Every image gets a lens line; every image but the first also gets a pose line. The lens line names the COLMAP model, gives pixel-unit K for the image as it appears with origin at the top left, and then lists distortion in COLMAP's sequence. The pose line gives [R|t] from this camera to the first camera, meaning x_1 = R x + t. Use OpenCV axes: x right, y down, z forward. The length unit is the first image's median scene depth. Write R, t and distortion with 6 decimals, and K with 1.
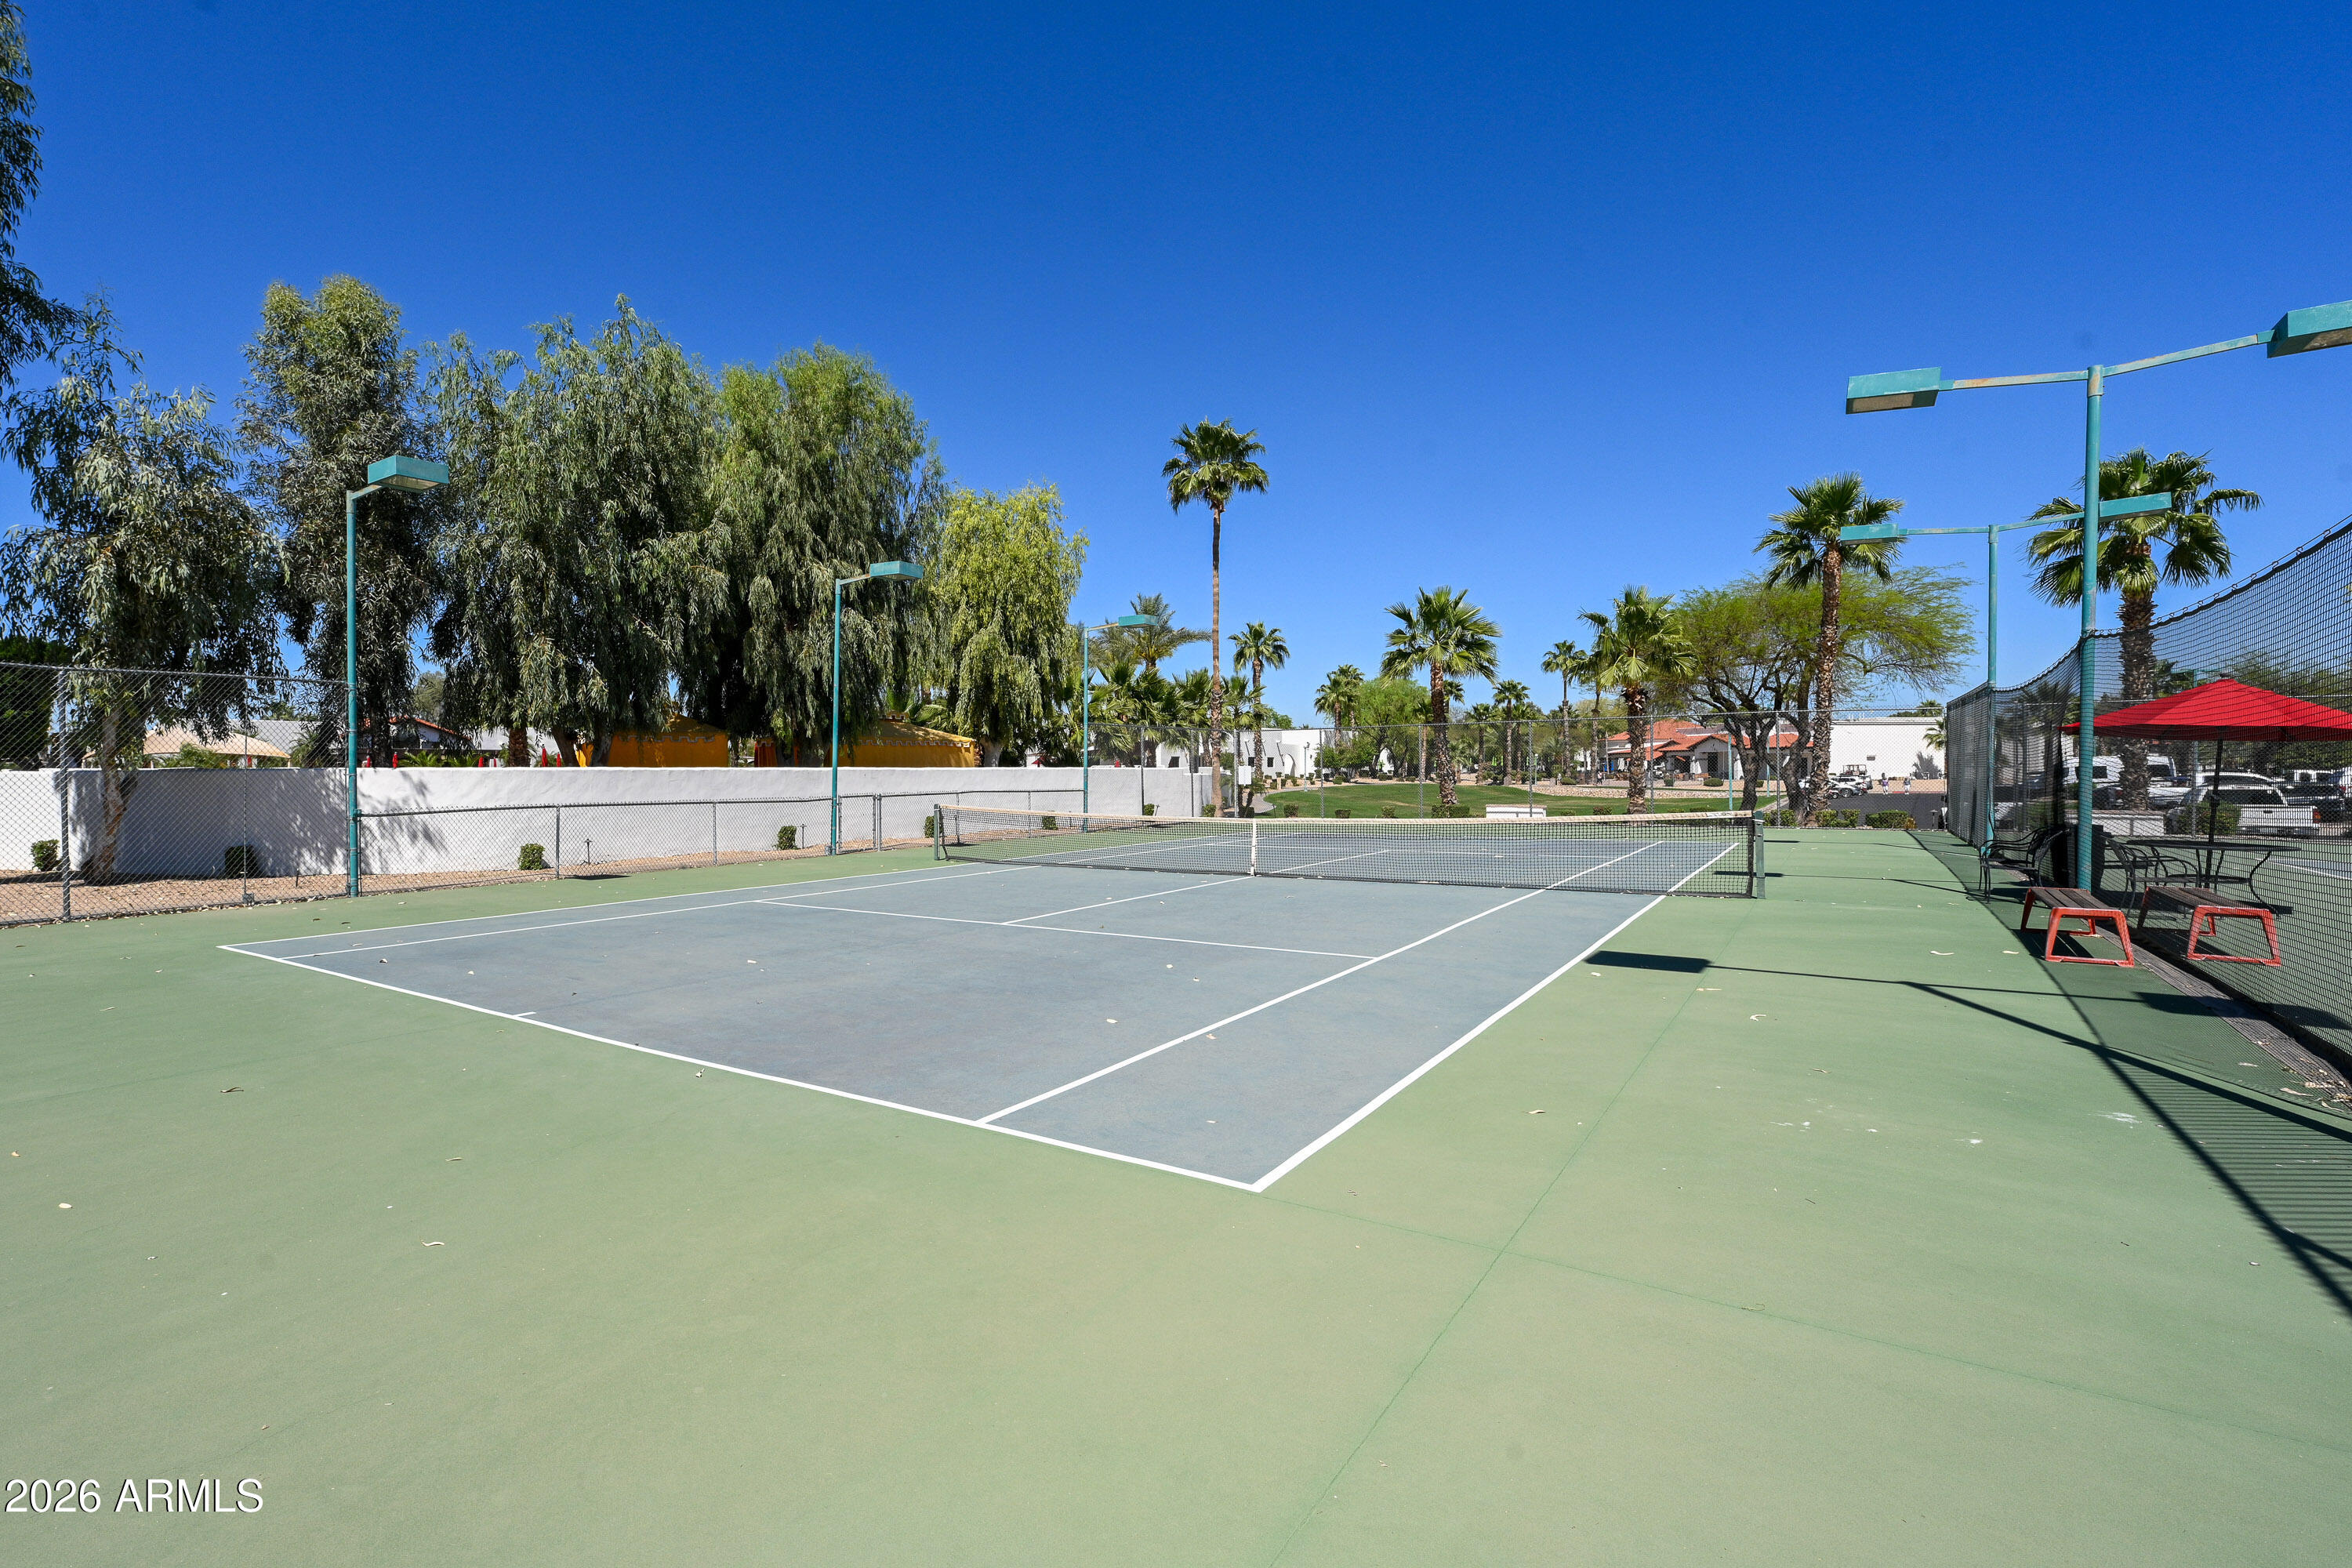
lens RADIAL K [[988.3, 0, 1176.0], [0, 988.3, 784.0], [0, 0, 1]] dist [0.001273, -0.000099]
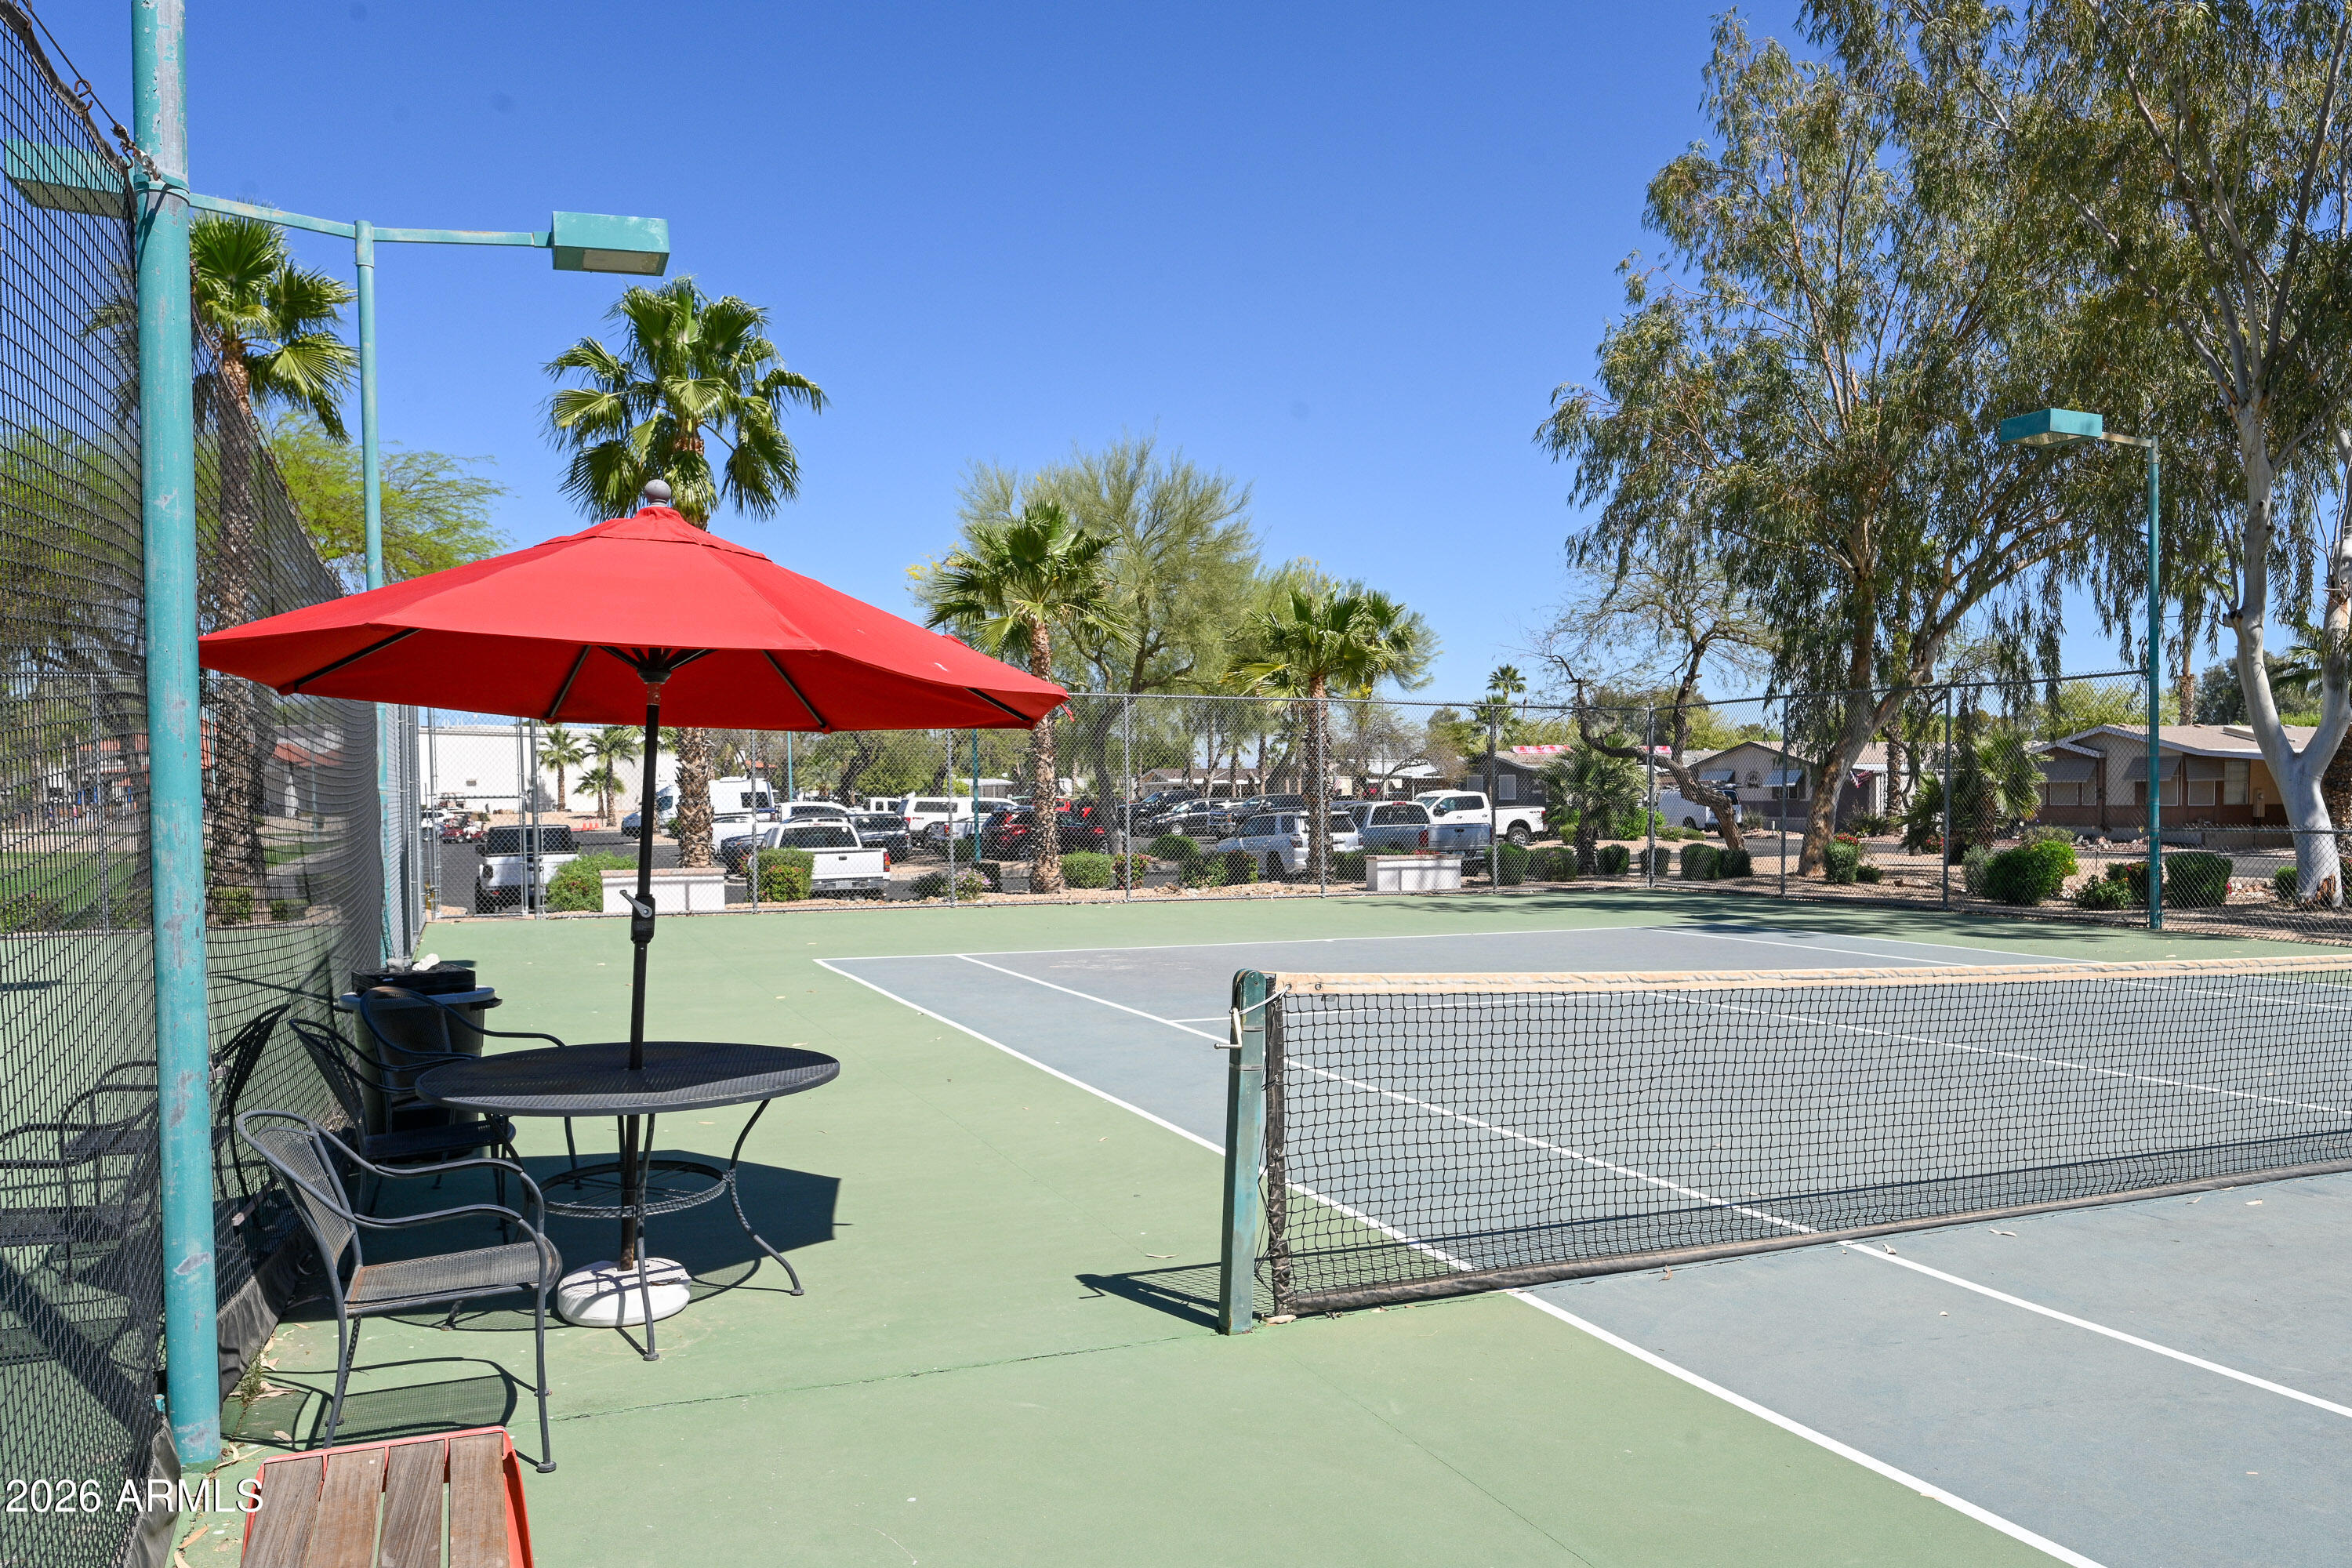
lens RADIAL K [[1552.0, 0, 1176.0], [0, 1552.0, 784.0], [0, 0, 1]] dist [0.002947, -0.001610]
pose [[0.507243, 0.006218, 0.861781, 0.262984], [0.014498, 0.999771, -0.015747, -0.003467], [-0.861681, 0.020482, 0.507036, 0.225272]]
